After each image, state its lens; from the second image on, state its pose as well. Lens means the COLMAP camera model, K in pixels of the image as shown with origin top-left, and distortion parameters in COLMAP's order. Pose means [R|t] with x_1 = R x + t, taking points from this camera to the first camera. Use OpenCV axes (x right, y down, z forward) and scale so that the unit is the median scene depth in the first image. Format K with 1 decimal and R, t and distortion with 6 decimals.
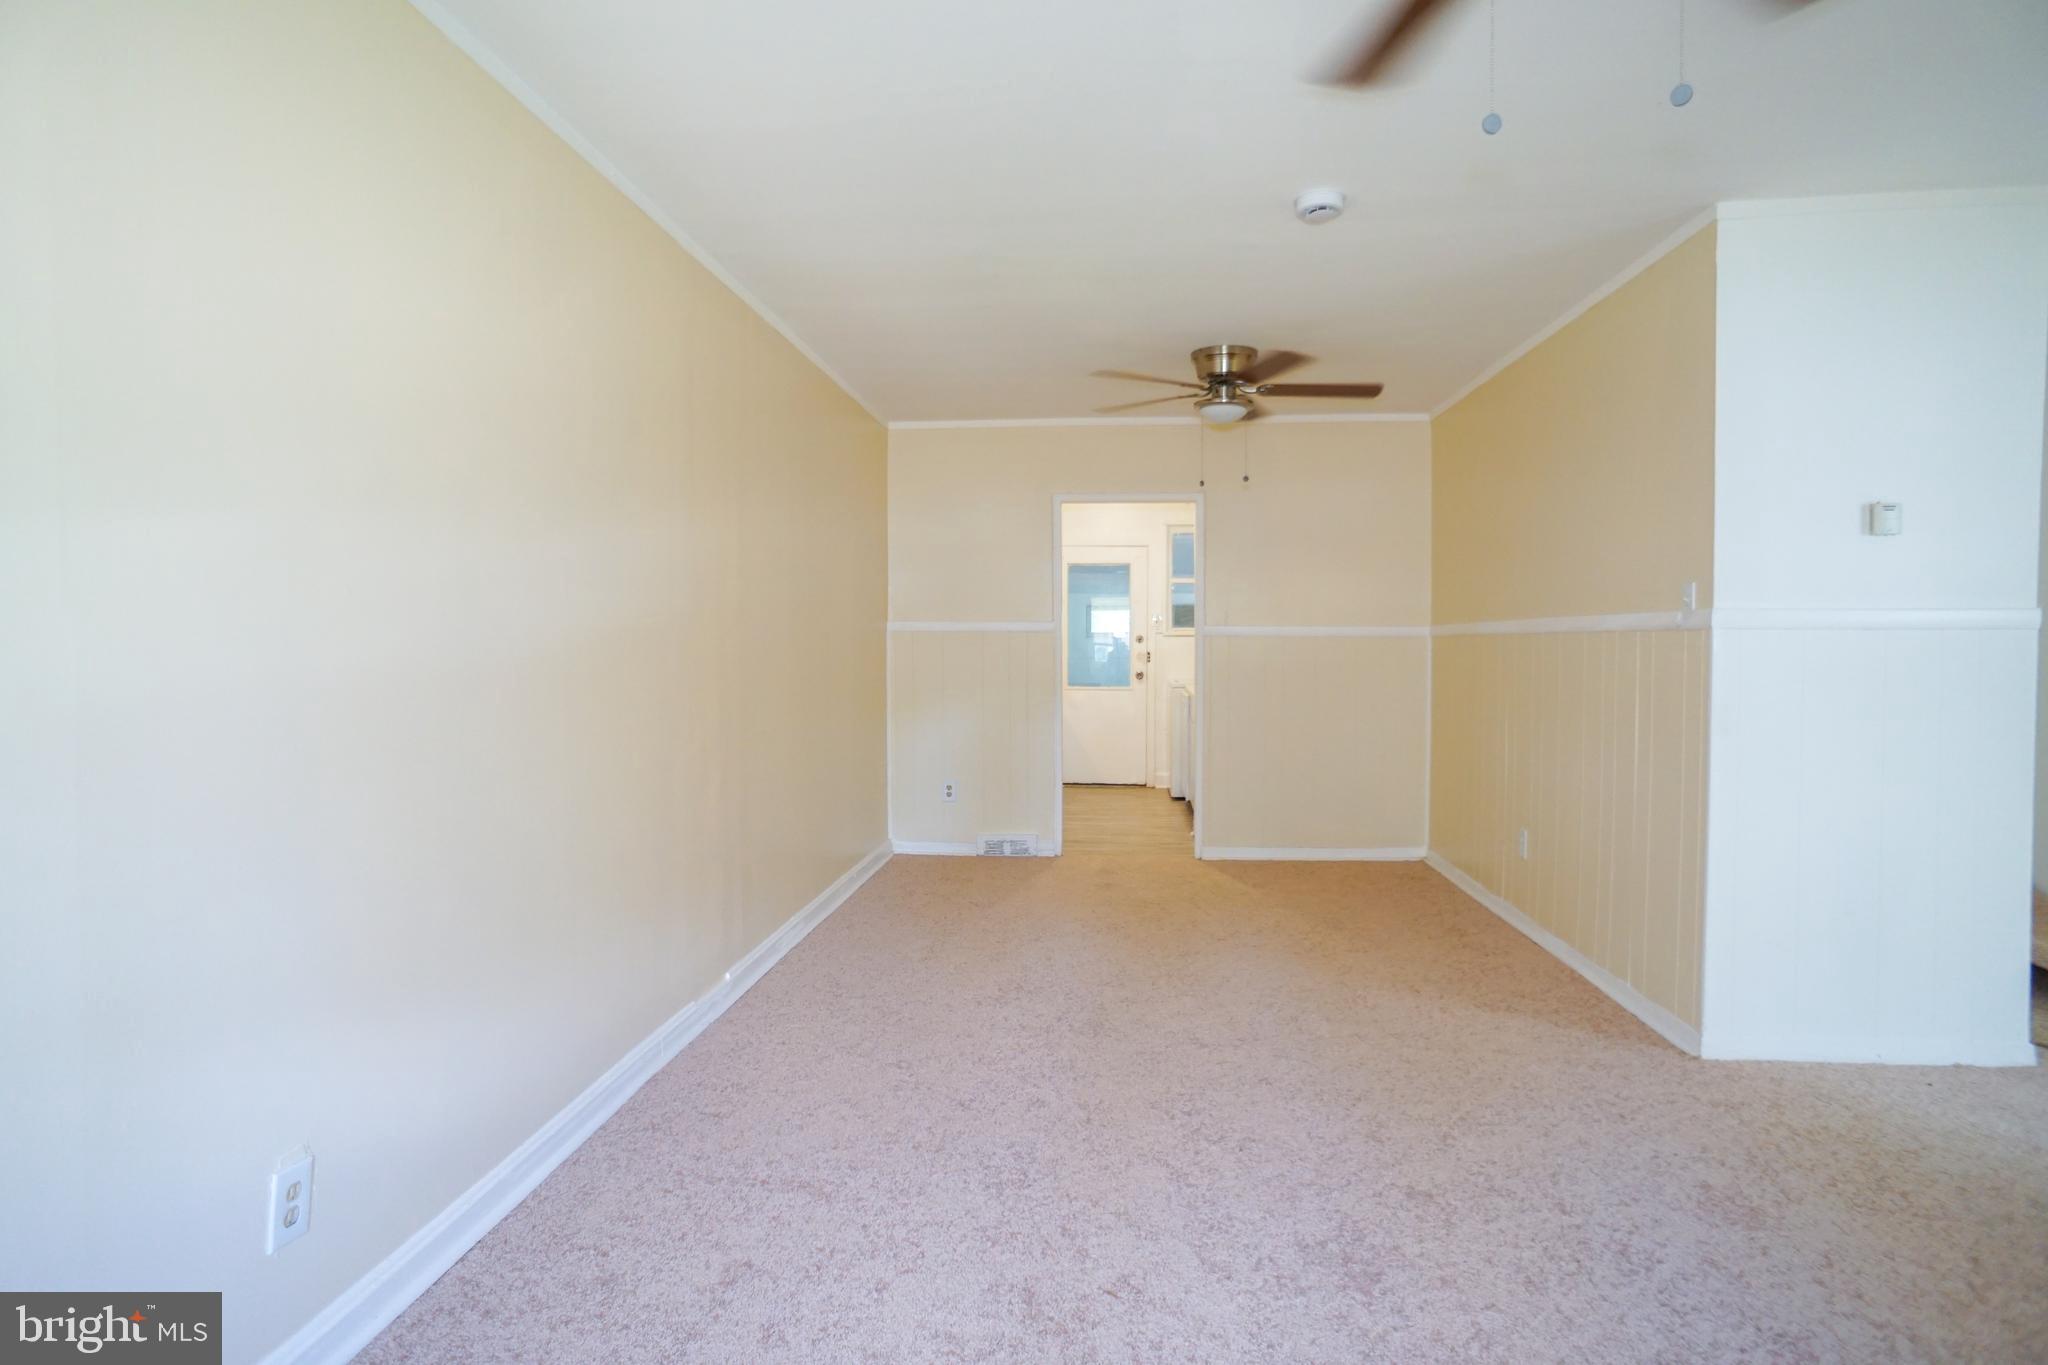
lens RADIAL K [[1077.9, 0, 1033.3], [0, 1077.9, 674.8], [0, 0, 1]] dist [-0.081542, 0.050364]
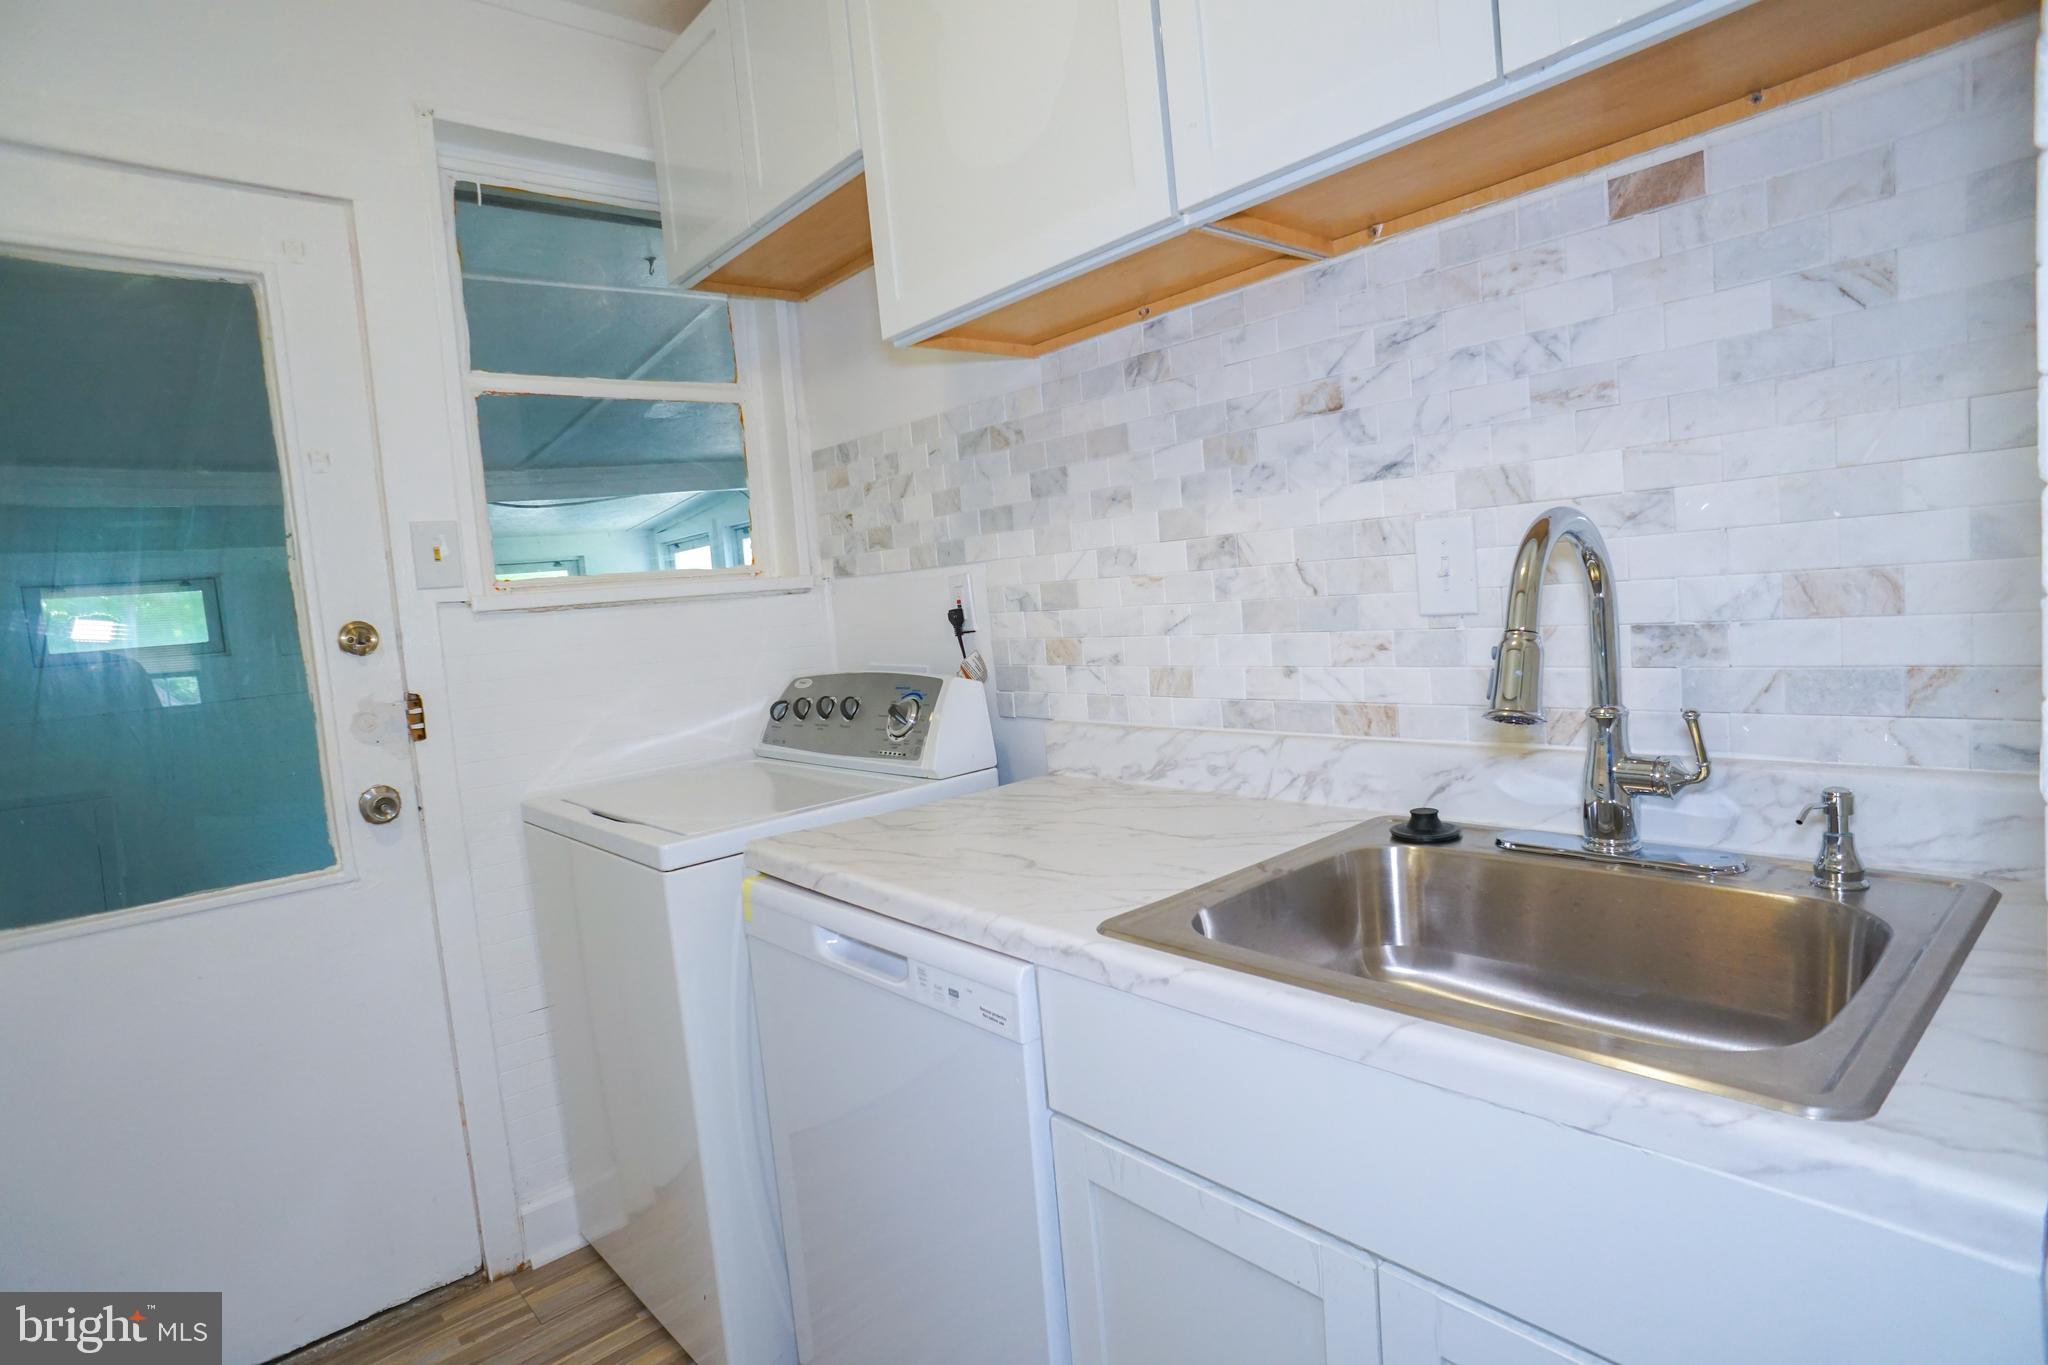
lens RADIAL K [[1077.9, 0, 1033.3], [0, 1077.9, 674.8], [0, 0, 1]] dist [-0.081542, 0.050364]
pose [[0.690075, -0.112493, 0.714942, 0.084434], [0.109322, 0.992714, 0.050680, -0.045324], [-0.715434, 0.043186, 0.697345, 1.546645]]
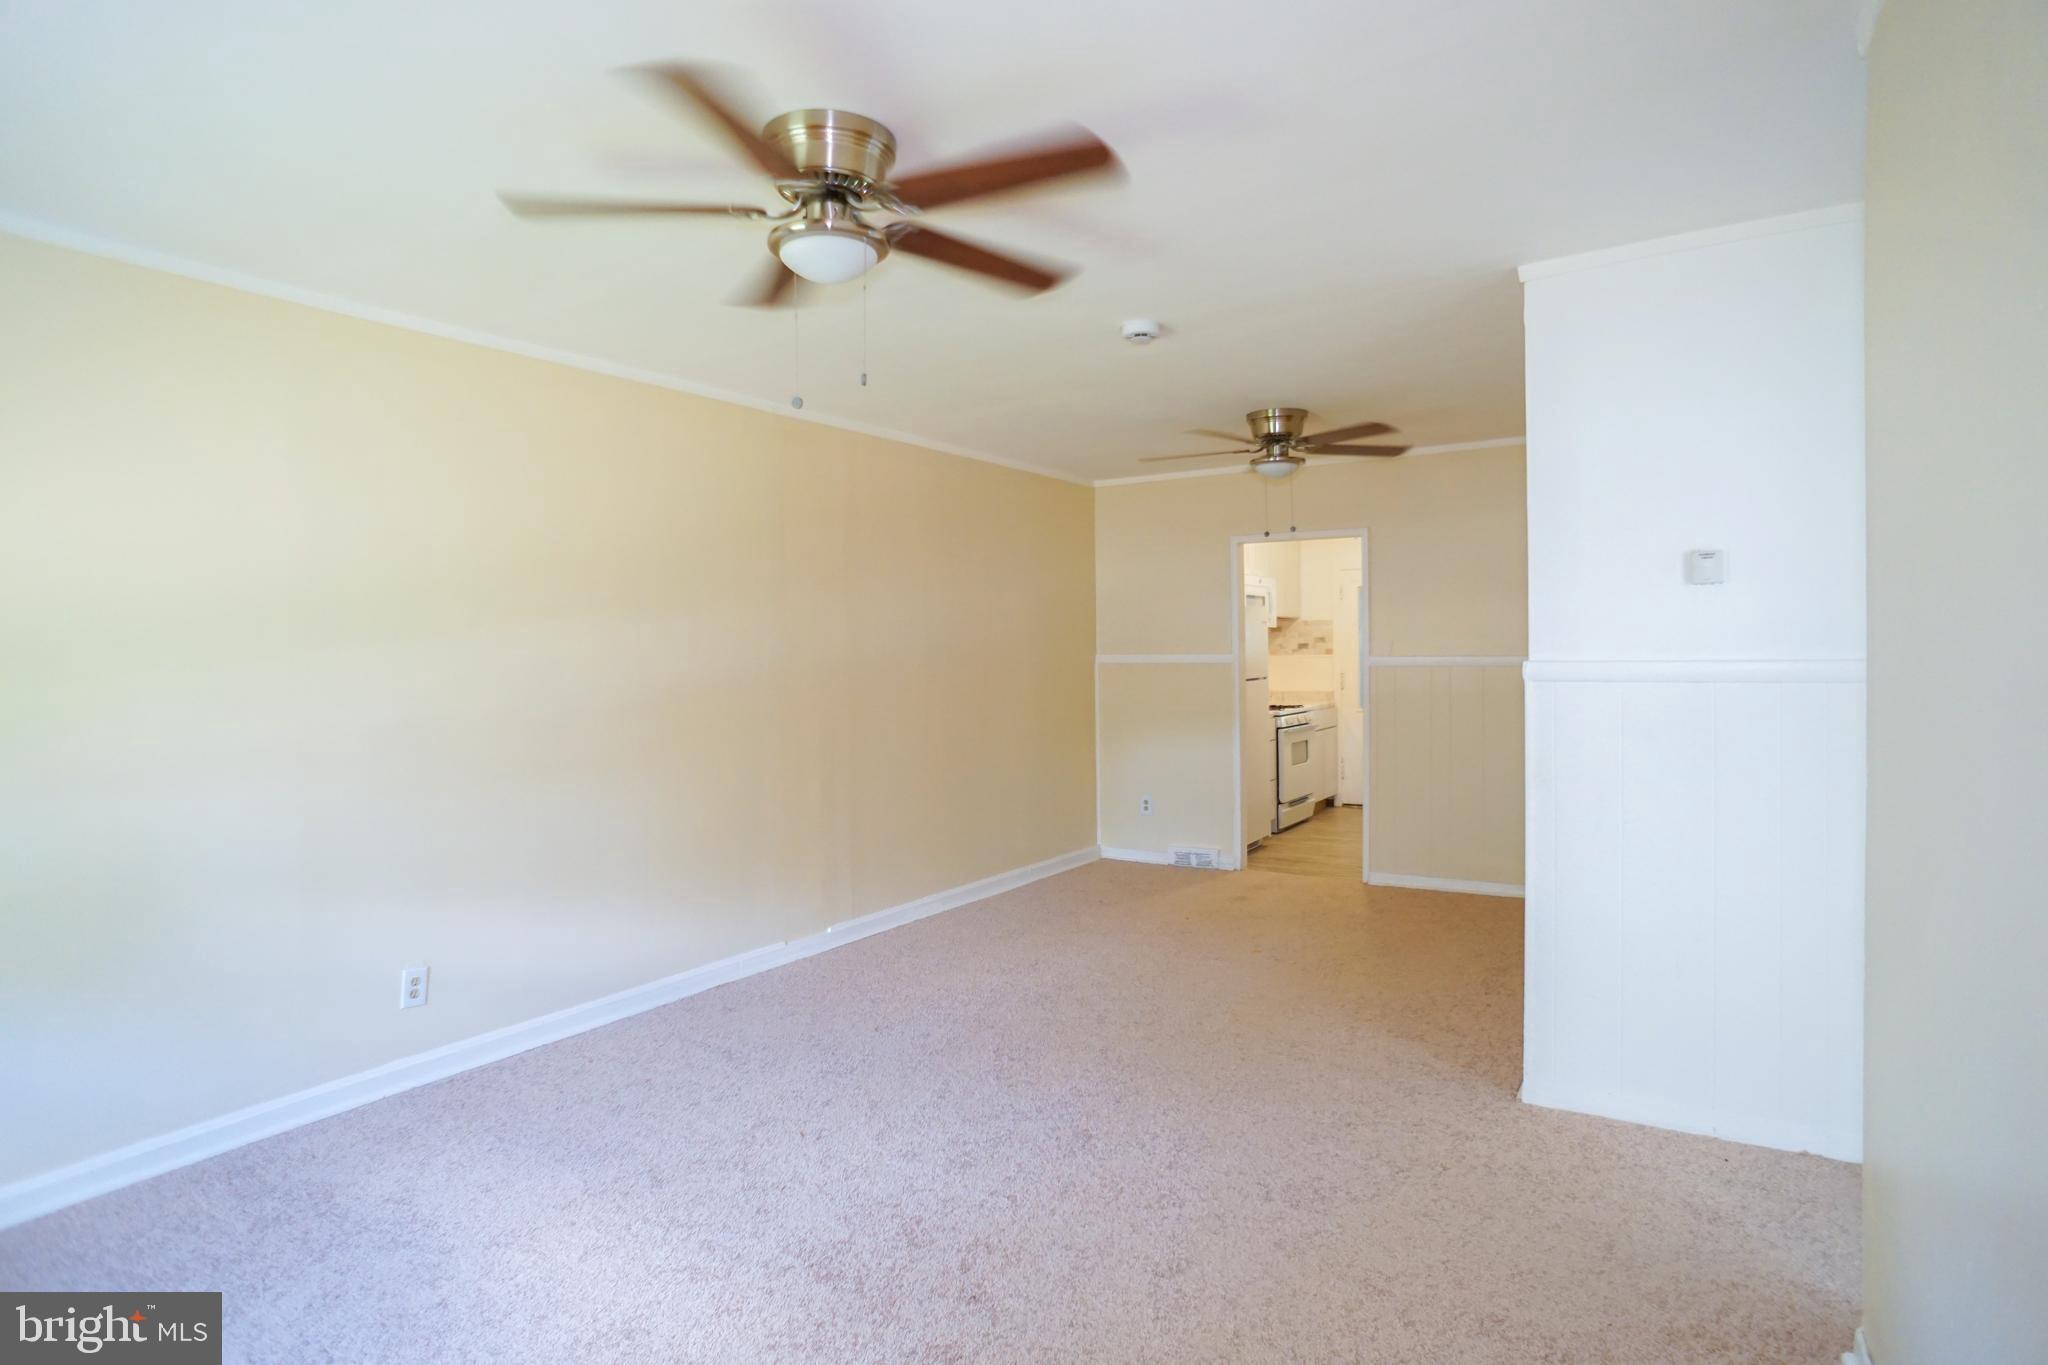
lens RADIAL K [[1100.1, 0, 1024.0], [0, 1100.1, 682.5], [0, 0, 1]] dist [-0.084875, 0.052030]
pose [[0.887129, 0.000854, -0.461521, 0.460518], [-0.000667, 1.000000, 0.000569, -0.028346], [0.461521, -0.000197, 0.887129, -0.102031]]
